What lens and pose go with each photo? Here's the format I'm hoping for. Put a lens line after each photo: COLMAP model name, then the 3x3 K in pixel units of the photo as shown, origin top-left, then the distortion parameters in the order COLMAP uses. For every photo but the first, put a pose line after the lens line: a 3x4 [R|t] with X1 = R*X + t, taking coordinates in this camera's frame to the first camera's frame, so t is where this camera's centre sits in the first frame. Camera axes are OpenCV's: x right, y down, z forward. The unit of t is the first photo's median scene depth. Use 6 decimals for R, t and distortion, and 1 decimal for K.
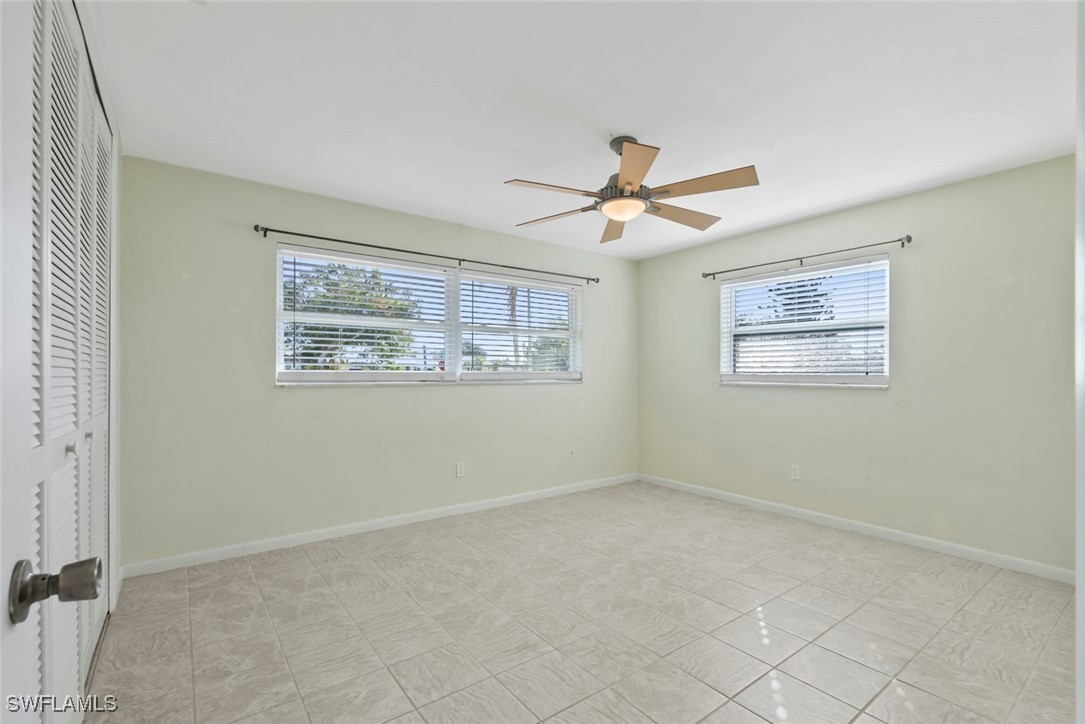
lens RADIAL K [[483.3, 0, 542.5], [0, 483.3, 366.6], [0, 0, 1]] dist [-0.004129, -0.000208]
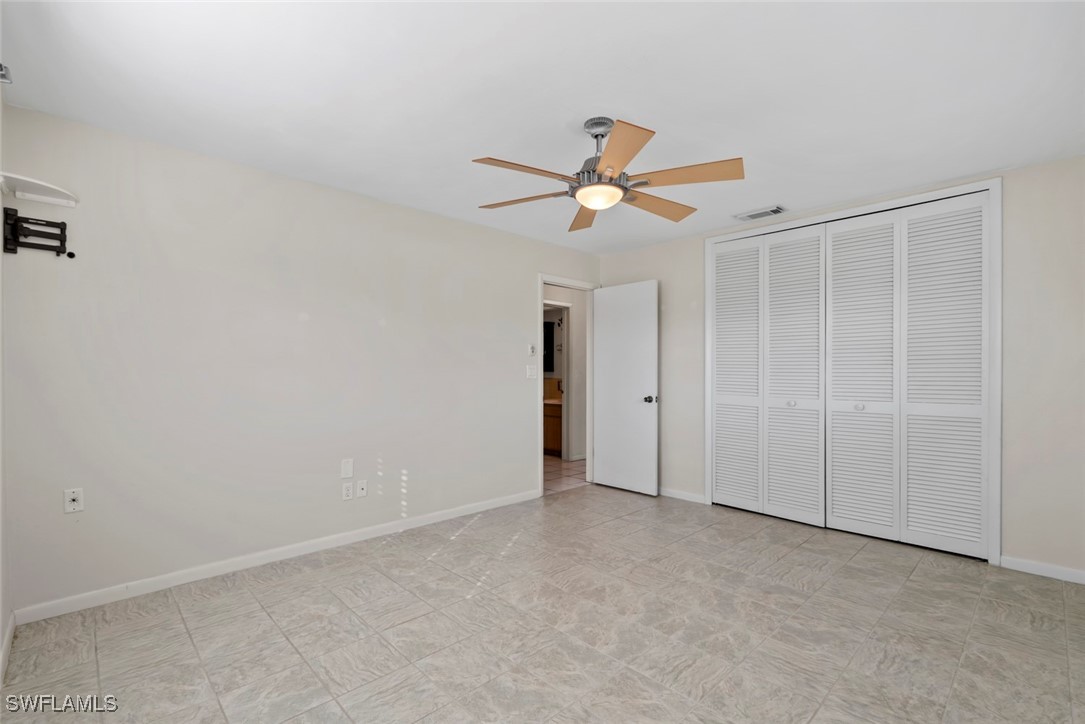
lens RADIAL K [[483.3, 0, 542.5], [0, 483.3, 366.6], [0, 0, 1]] dist [-0.004129, -0.000208]
pose [[-0.992424, -0.006001, -0.122717, 0.385831], [-0.002751, 0.999641, -0.026642, 0.024477], [0.122833, -0.026103, -0.992084, 1.903604]]
